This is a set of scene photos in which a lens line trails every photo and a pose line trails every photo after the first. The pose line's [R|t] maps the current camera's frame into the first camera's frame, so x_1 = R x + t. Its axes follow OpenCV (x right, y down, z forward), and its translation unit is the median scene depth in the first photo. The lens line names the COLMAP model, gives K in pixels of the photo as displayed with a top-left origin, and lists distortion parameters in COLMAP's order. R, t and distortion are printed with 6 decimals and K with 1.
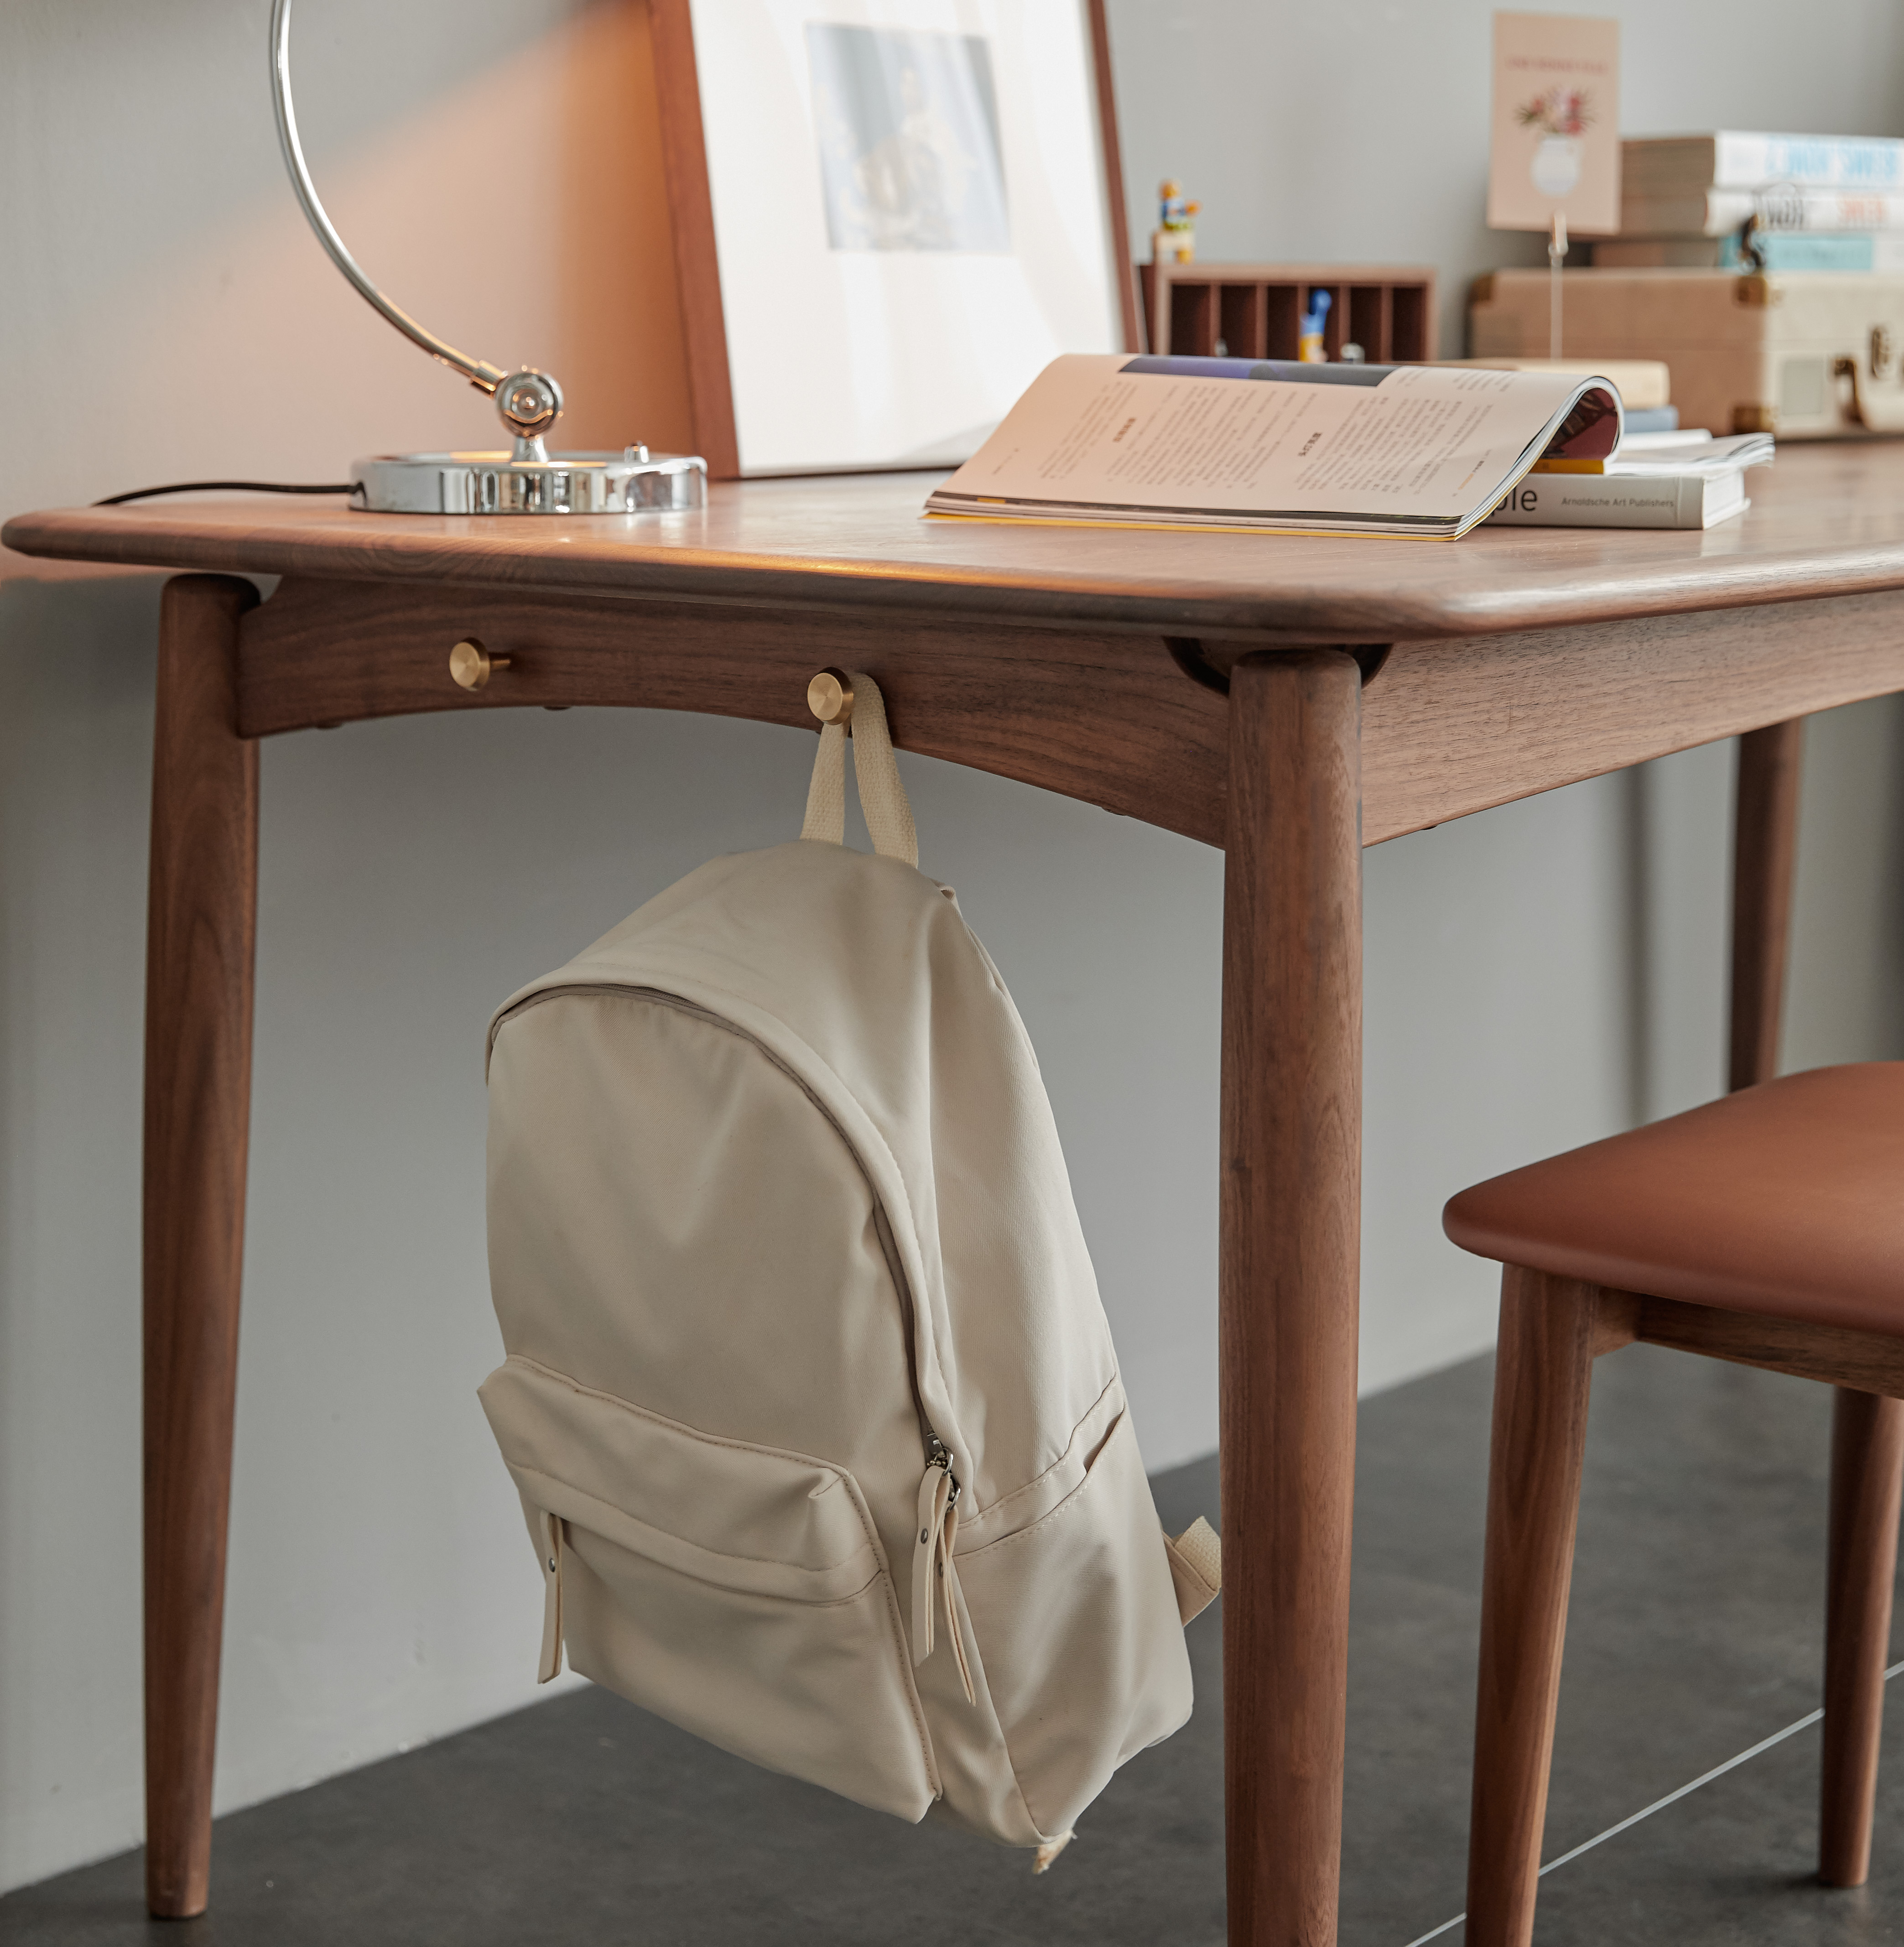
lens RADIAL K [[3770.7, 0, 952.0], [0, 3770.7, 973.5], [0, 0, 1]] dist [-0.010321, -0.131274]
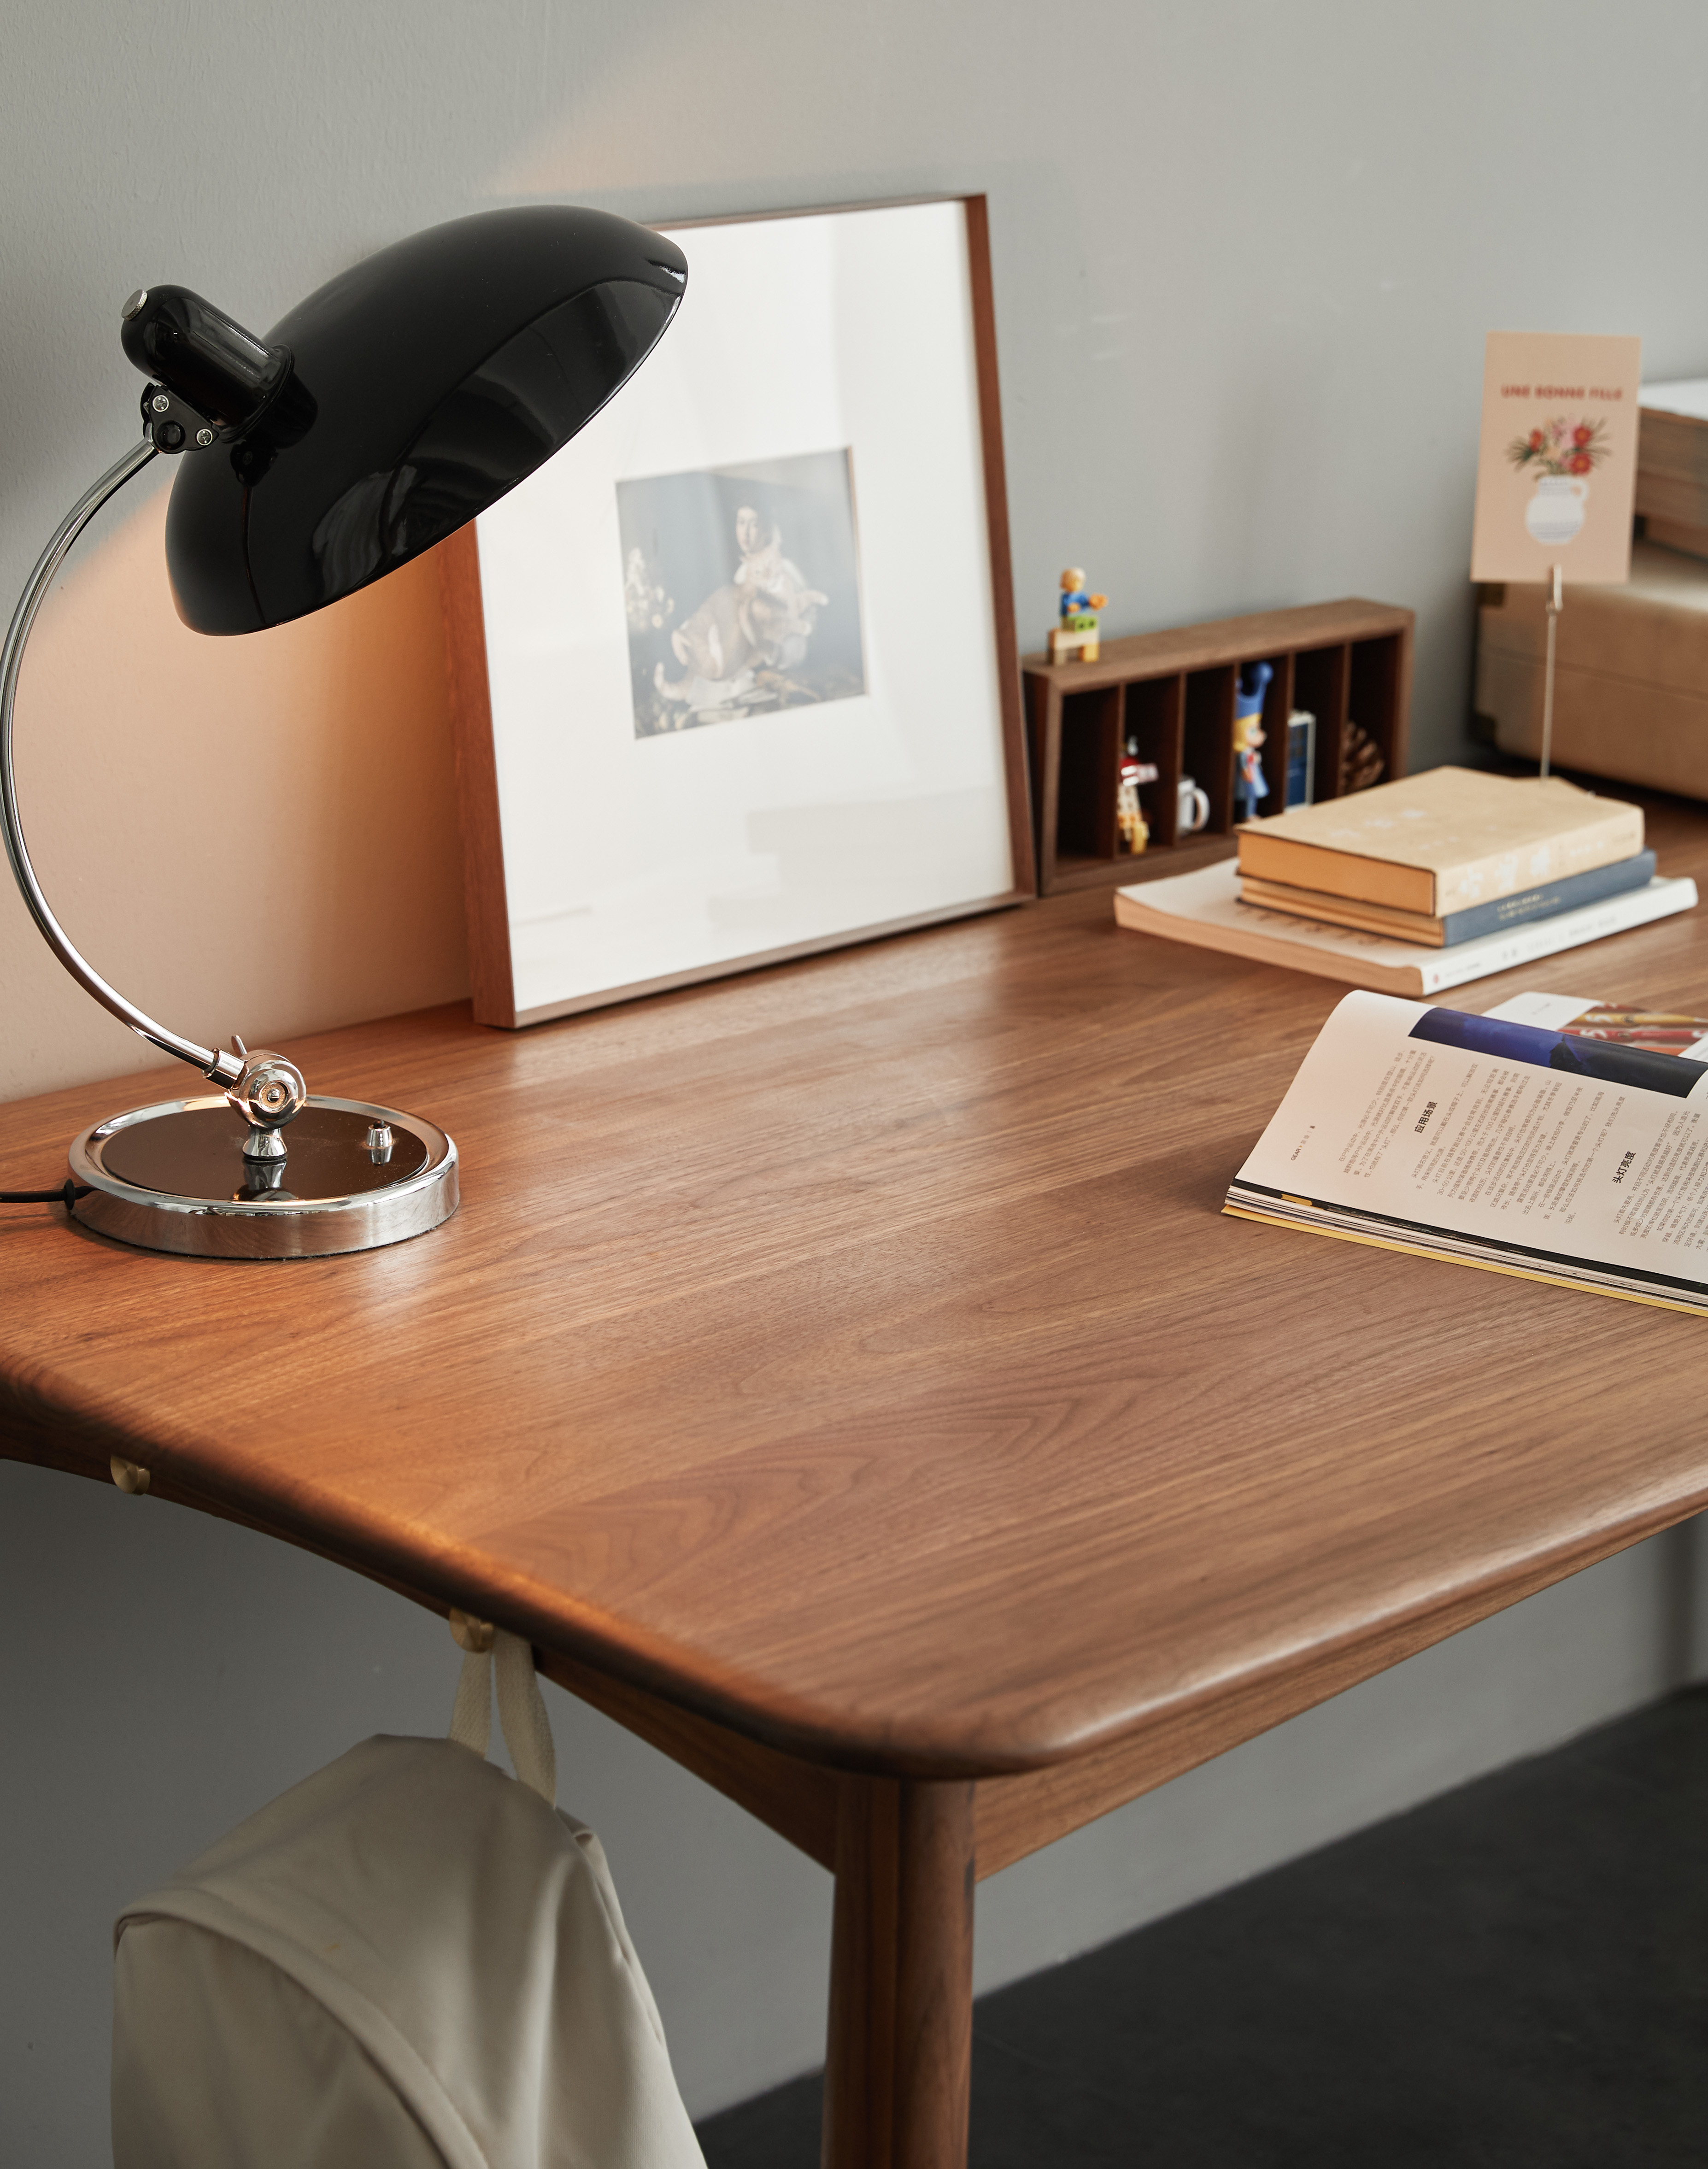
lens RADIAL K [[4952.7, 0, 854.0], [0, 4952.7, 1084.5], [0, 0, 1]] dist [-0.065297, 0.024311]
pose [[0.996688, 0.047221, -0.066200, 0.088436], [-0.039001, 0.991962, 0.120379, -0.227882], [0.071352, -0.117399, 0.990518, -0.133413]]
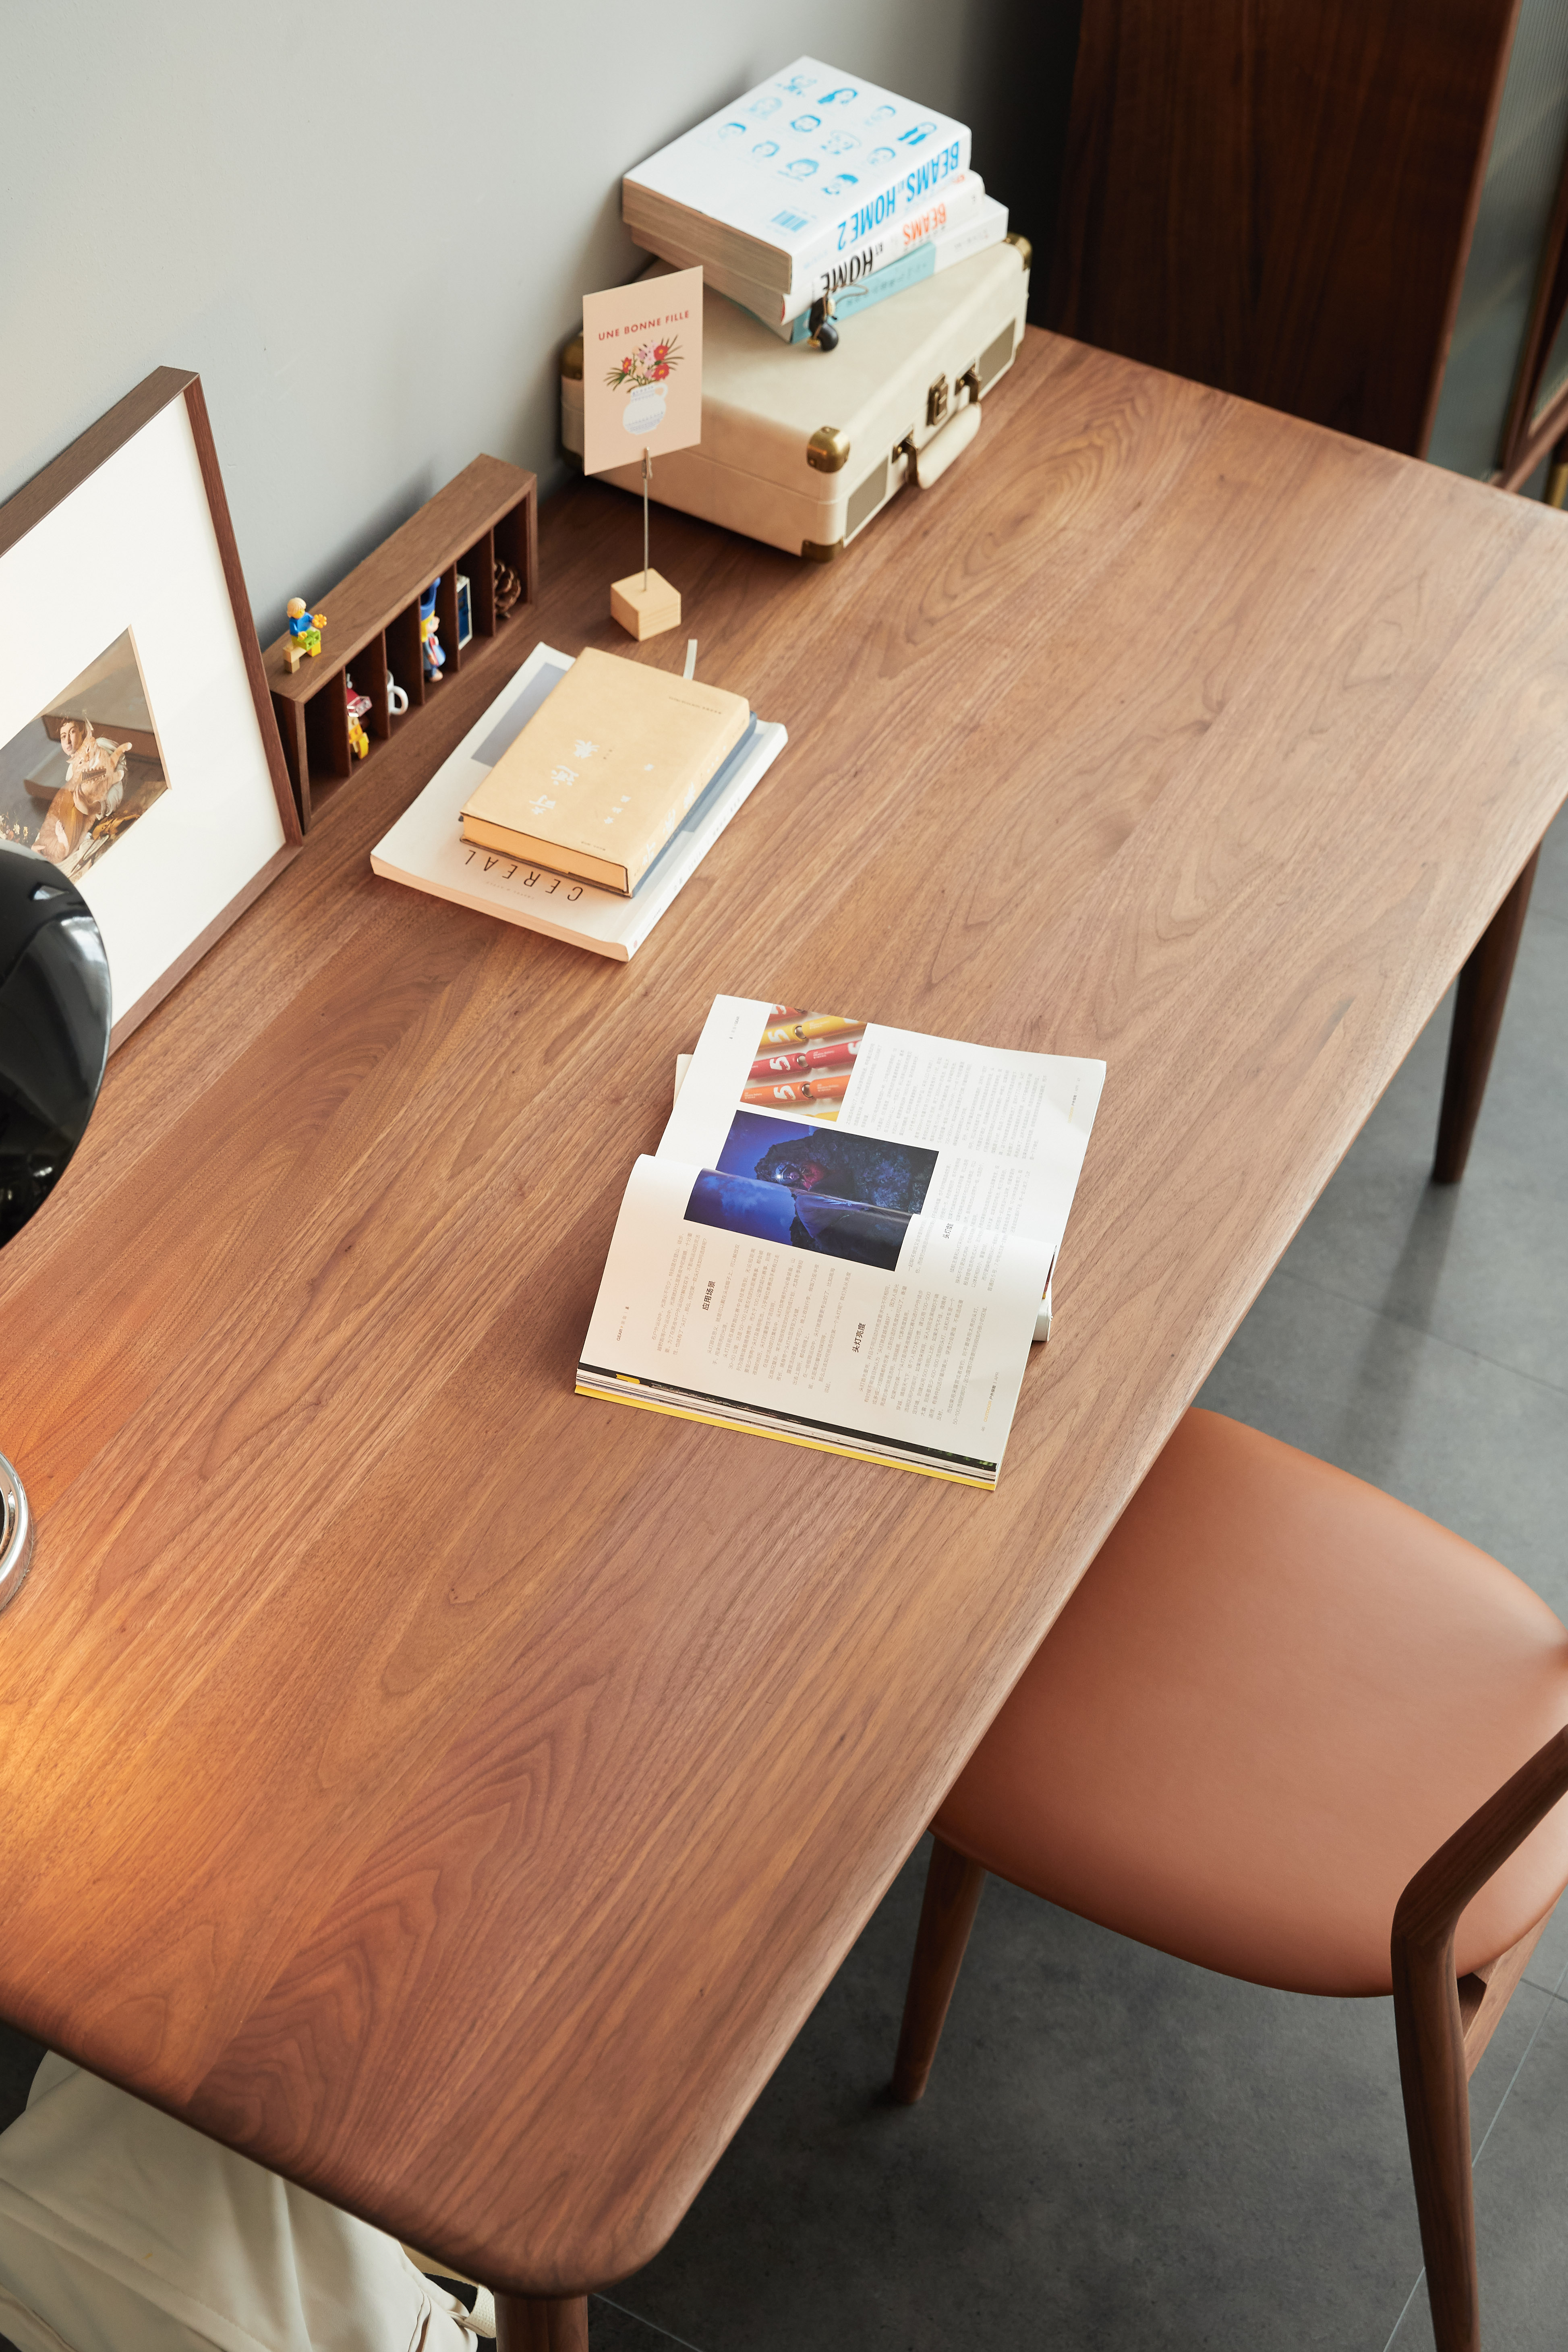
lens RADIAL K [[3550.0, 0, 783.2], [0, 3550.0, 1225.2], [0, 0, 1]] dist [-0.074678, 0.001679]
pose [[0.977041, -0.128826, 0.169693, -0.000437], [-0.005656, 0.780517, 0.625108, -0.701730], [-0.212978, -0.611716, 0.761869, 0.095758]]
